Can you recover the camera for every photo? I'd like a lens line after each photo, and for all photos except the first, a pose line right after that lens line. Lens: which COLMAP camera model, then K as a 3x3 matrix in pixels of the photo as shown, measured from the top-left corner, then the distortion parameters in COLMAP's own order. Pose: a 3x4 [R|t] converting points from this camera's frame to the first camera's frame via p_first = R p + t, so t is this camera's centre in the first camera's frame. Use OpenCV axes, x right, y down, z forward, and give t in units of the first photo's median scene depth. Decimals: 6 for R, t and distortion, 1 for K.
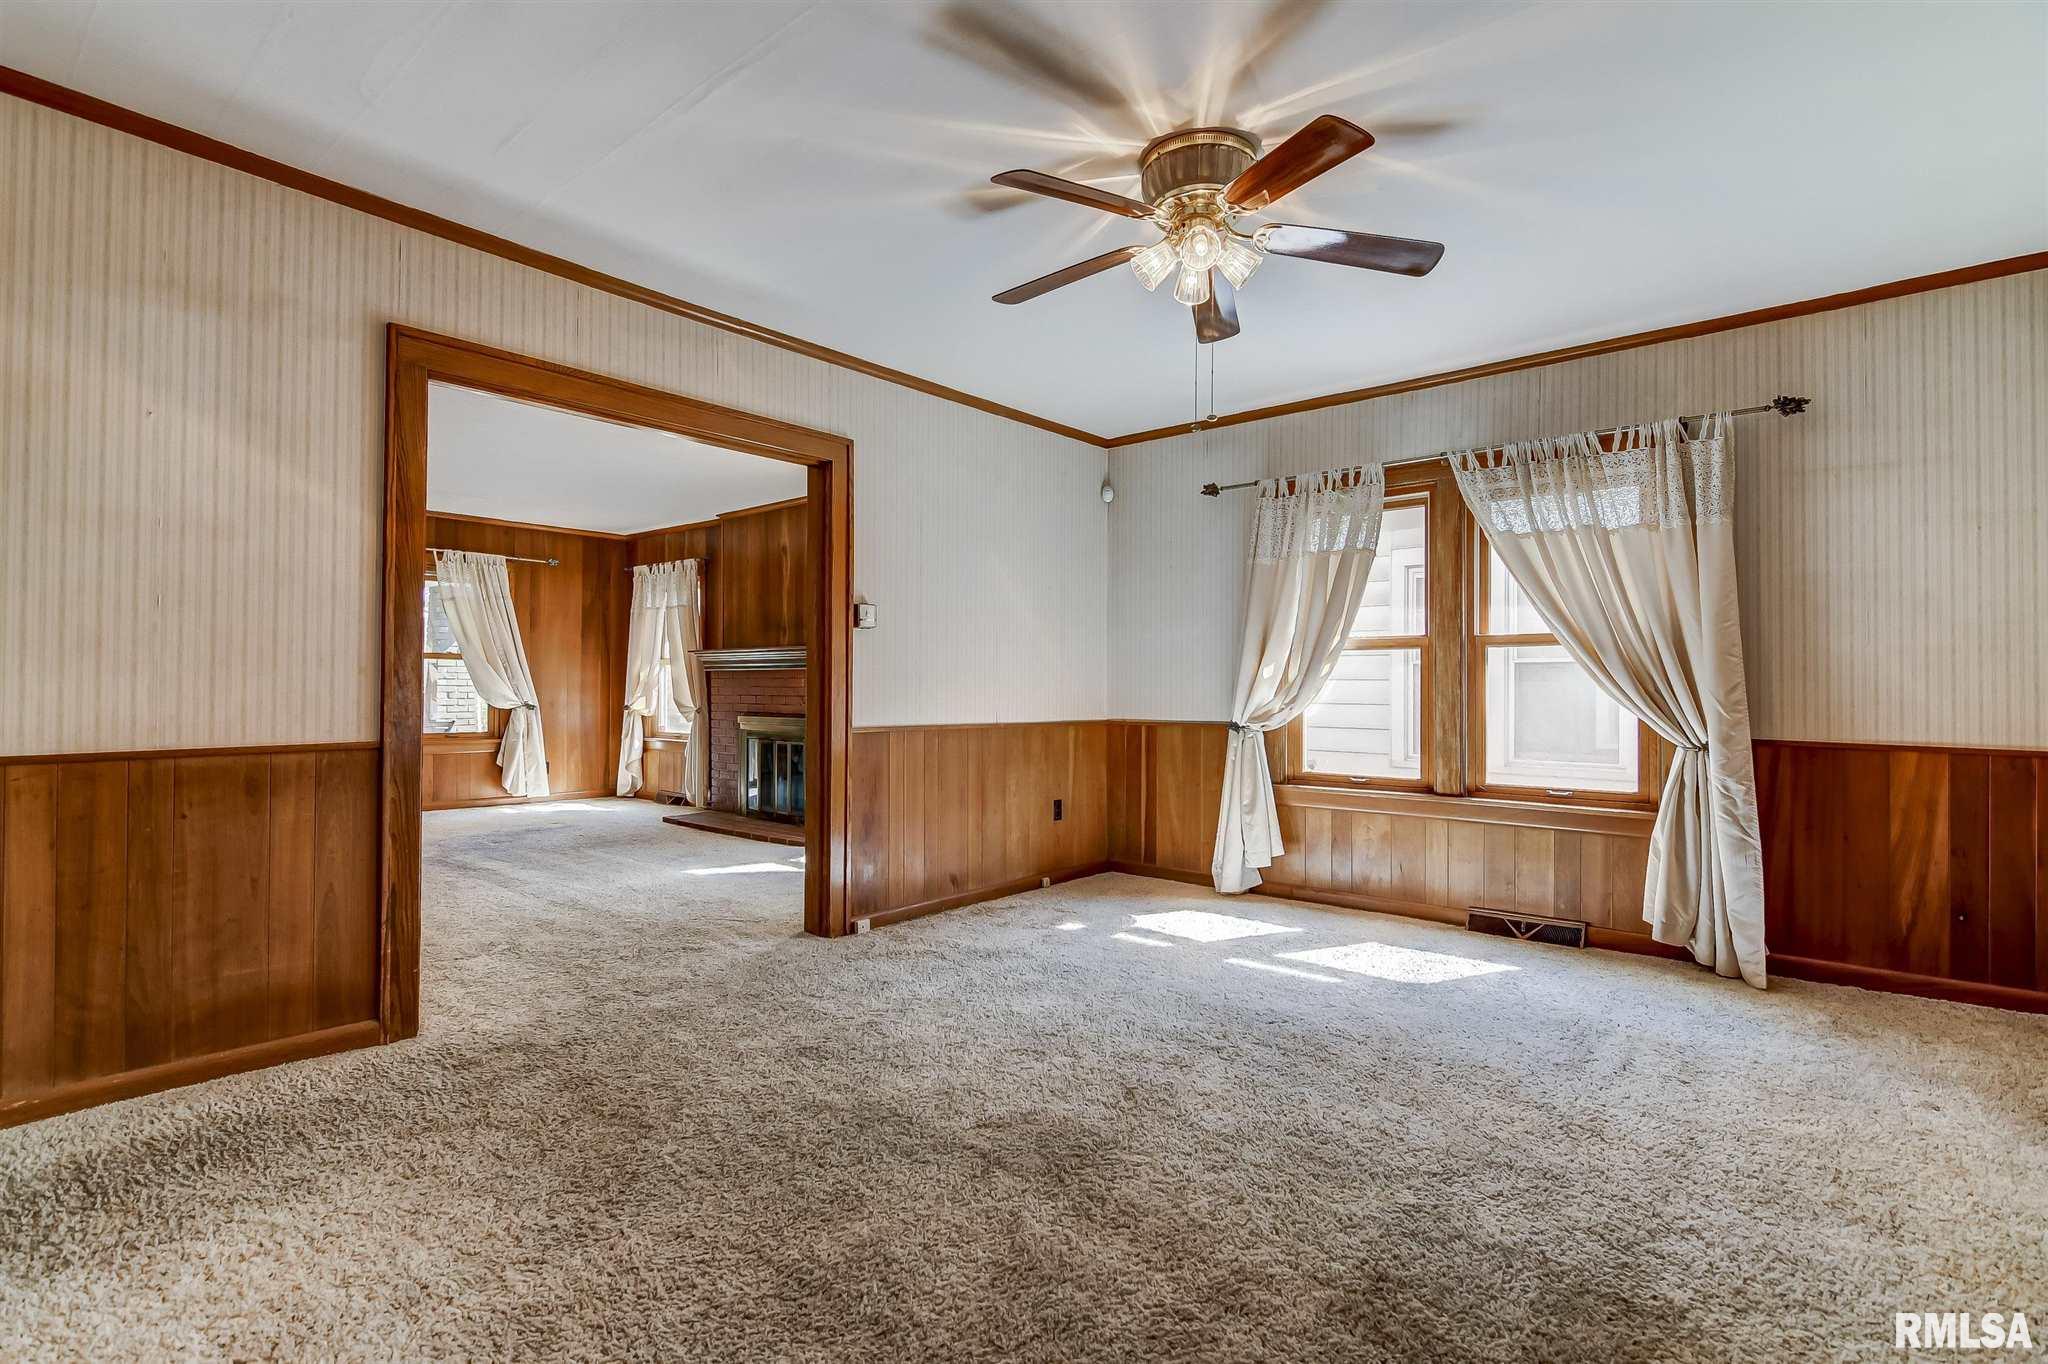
lens RADIAL K [[989.6, 0, 1009.4], [0, 989.6, 686.0], [0, 0, 1]] dist [0.012724, -0.004477]
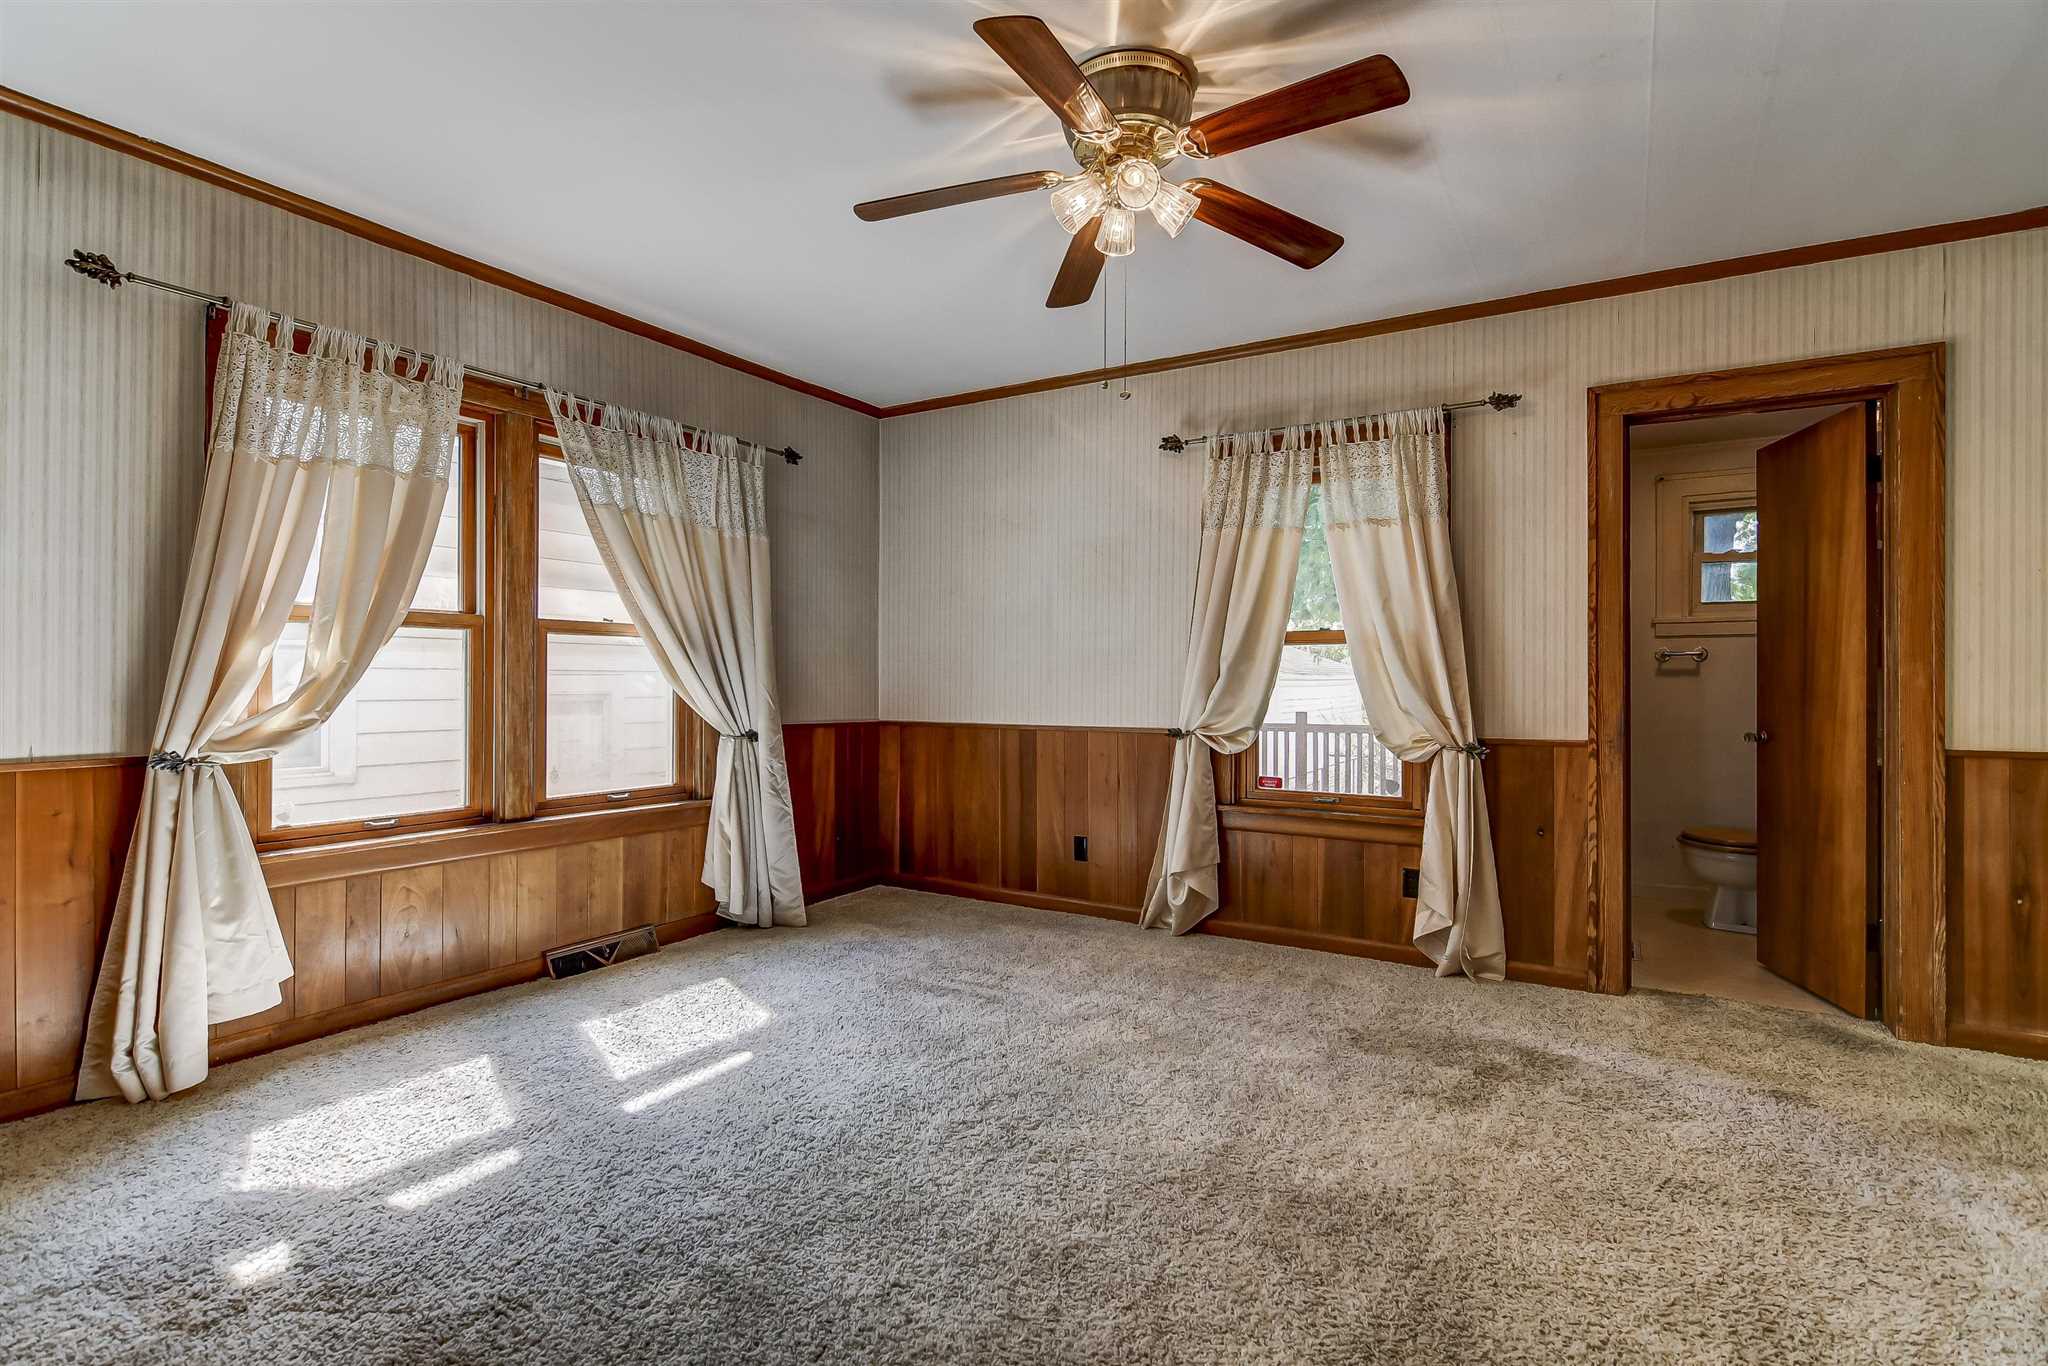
lens RADIAL K [[989.6, 0, 1010.7], [0, 989.6, 680.9], [0, 0, 1]] dist [0.012724, -0.004477]
pose [[-0.173203, -0.006373, 0.984865, -0.417537], [-0.008576, 0.999951, 0.004963, -0.007234], [-0.984849, -0.007587, -0.173249, 0.794989]]
